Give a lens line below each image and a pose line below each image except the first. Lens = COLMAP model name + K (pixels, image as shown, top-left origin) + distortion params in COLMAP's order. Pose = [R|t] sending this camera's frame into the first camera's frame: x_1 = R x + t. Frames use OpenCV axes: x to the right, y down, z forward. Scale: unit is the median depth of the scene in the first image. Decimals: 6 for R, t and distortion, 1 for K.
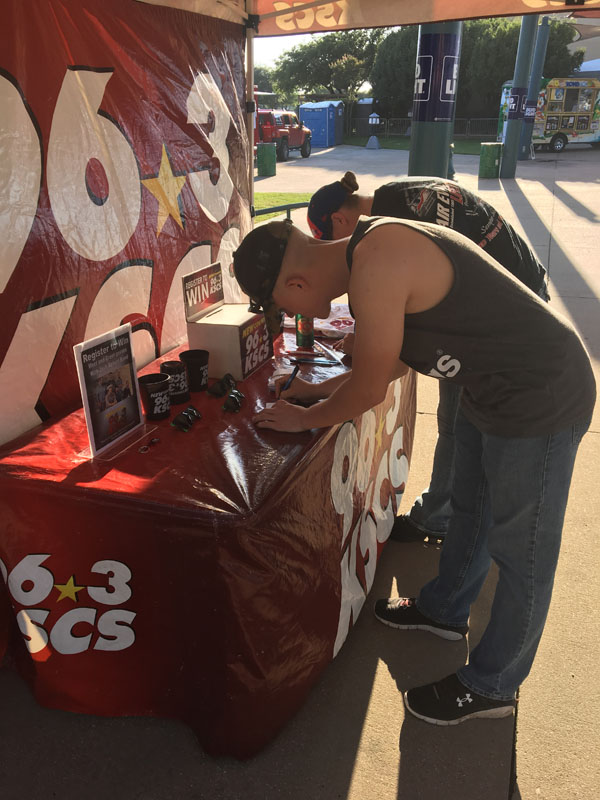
lens RADIAL K [[657.3, 0, 300.0], [0, 657.3, 400.0], [0, 0, 1]] dist [0.067955, -0.098622]
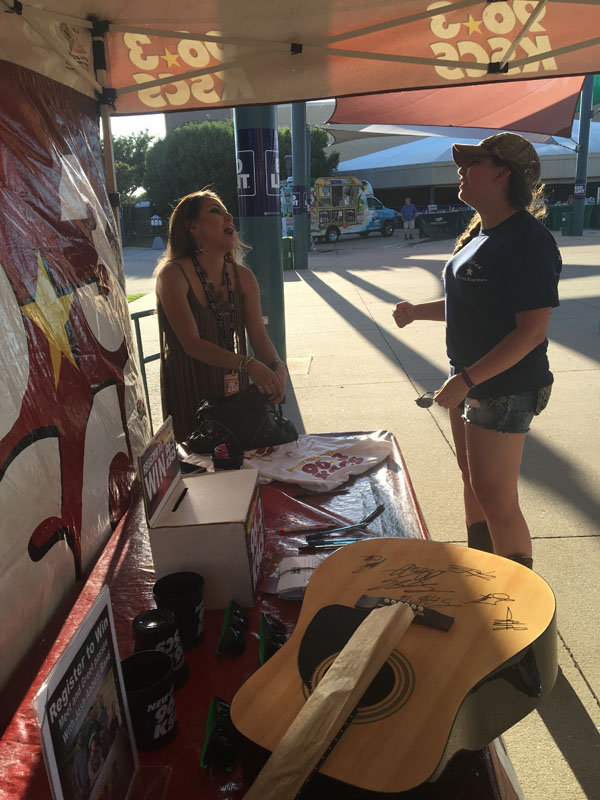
lens RADIAL K [[668.3, 0, 300.0], [0, 668.3, 400.0], [0, 0, 1]] dist [0.005177, 0.005055]
pose [[0.944512, -0.128694, 0.302215, -0.071505], [0.169187, 0.979226, -0.111770, -0.047784], [-0.281553, 0.156699, 0.946664, 0.125966]]
